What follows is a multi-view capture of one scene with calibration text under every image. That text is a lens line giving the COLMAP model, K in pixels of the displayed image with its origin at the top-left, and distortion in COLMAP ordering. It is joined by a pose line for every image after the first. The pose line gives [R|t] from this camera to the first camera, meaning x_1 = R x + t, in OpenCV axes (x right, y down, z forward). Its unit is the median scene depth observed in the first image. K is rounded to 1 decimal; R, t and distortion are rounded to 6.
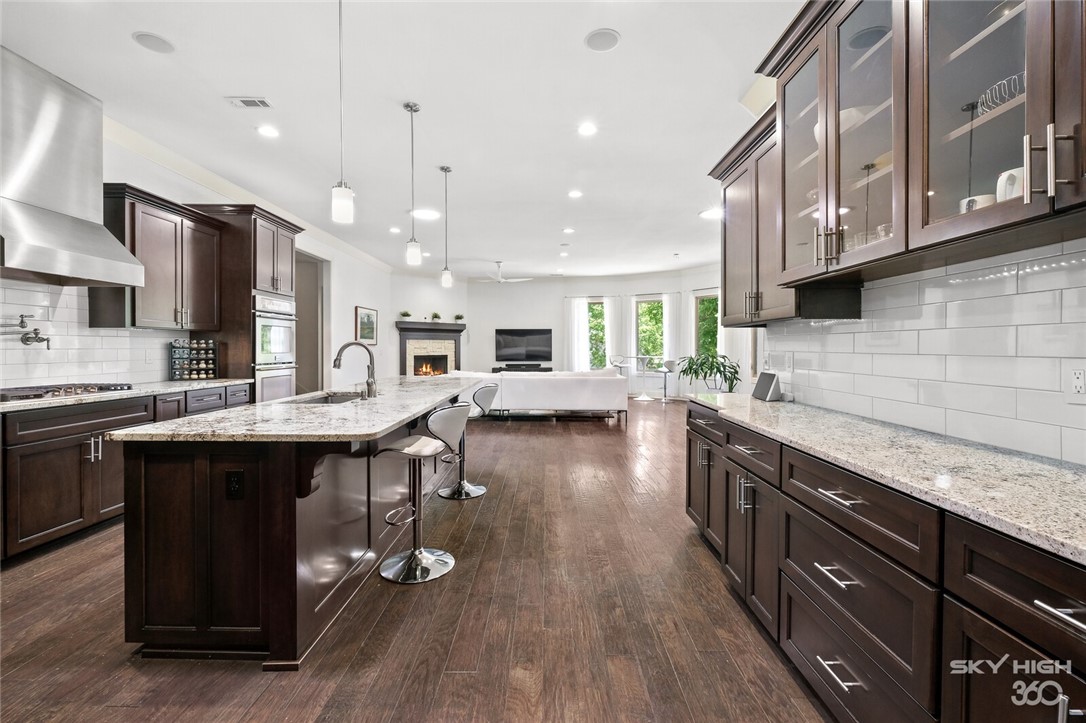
lens RADIAL K [[470.3, 0, 543.6], [0, 470.3, 349.0], [0, 0, 1]] dist [-0.008631, 0.000138]
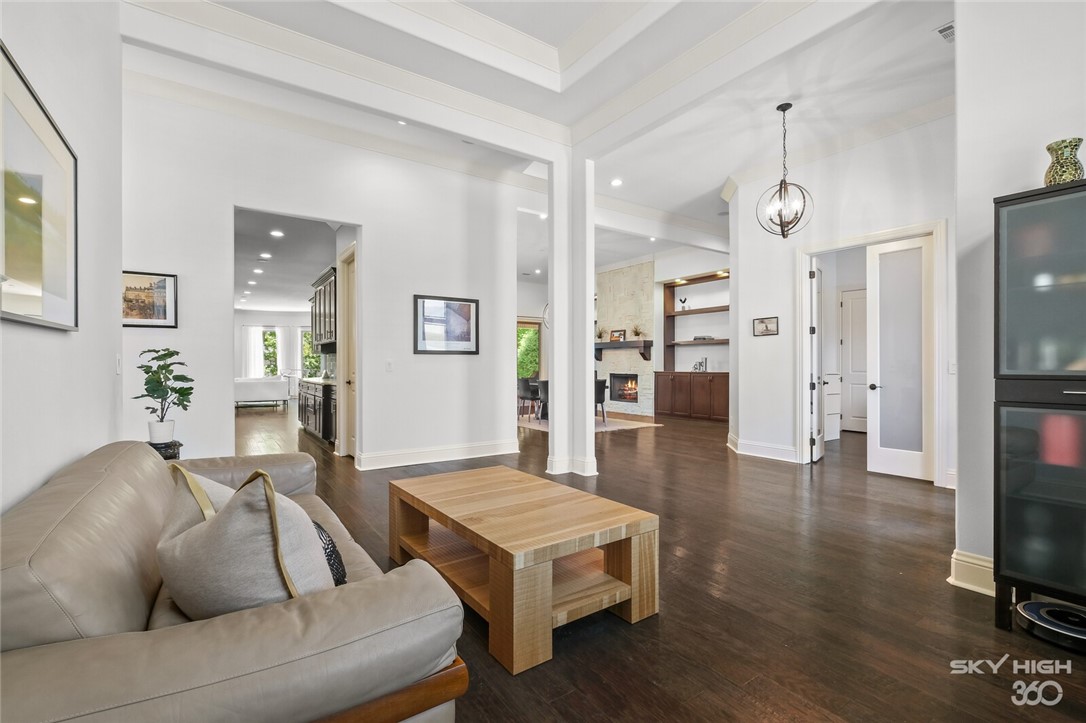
lens RADIAL K [[489.2, 0, 543.0], [0, 489.2, 361.5], [0, 0, 1]] dist [-0.002257, -0.000022]
pose [[0.820960, 0.005408, 0.570960, -0.133592], [0.001415, 0.999933, -0.011506, 0.026747], [-0.570984, 0.010254, 0.820897, -1.700798]]
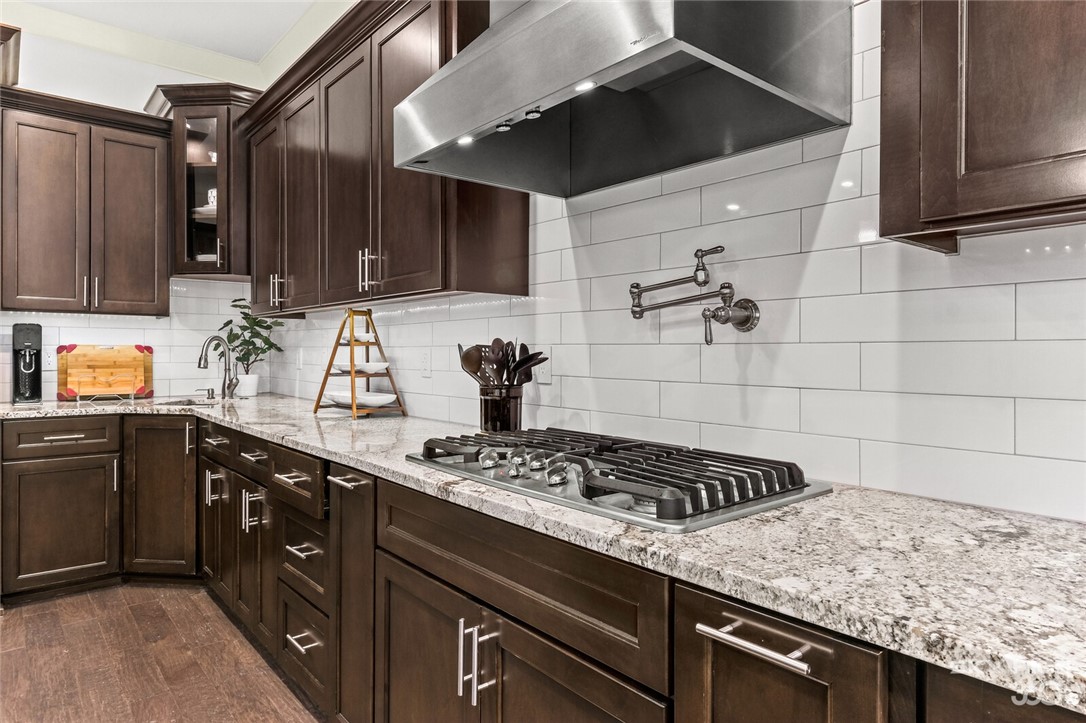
lens RADIAL K [[645.7, 0, 544.6], [0, 645.7, 354.1], [0, 0, 1]] dist [0.001678, 0.001024]
pose [[-0.761652, 0.001774, -0.647984, -0.478477], [-0.004314, 0.999960, 0.007808, 0.003818], [0.647972, 0.008742, -0.761614, 0.900214]]
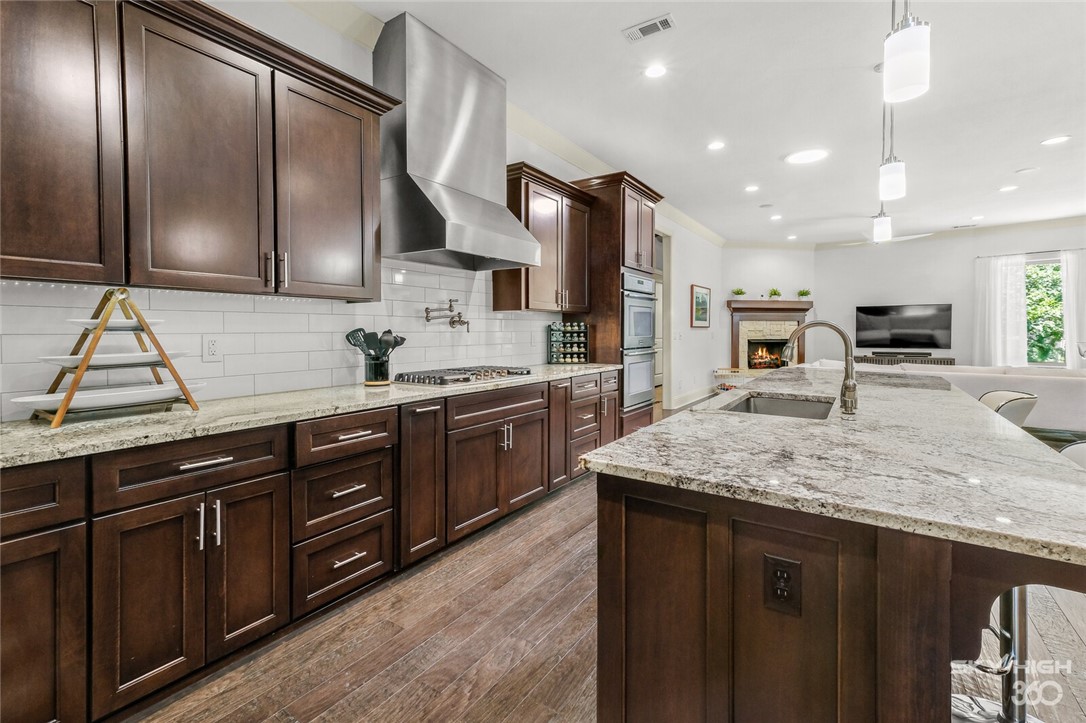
lens RADIAL K [[471.5, 0, 541.1], [0, 471.5, 335.4], [0, 0, 1]] dist [0.001944, 0.000219]
pose [[0.823798, 0.005271, -0.566858, -0.239107], [-0.000973, 0.999968, 0.007884, -0.000470], [0.566882, -0.005943, 0.823778, 0.163345]]
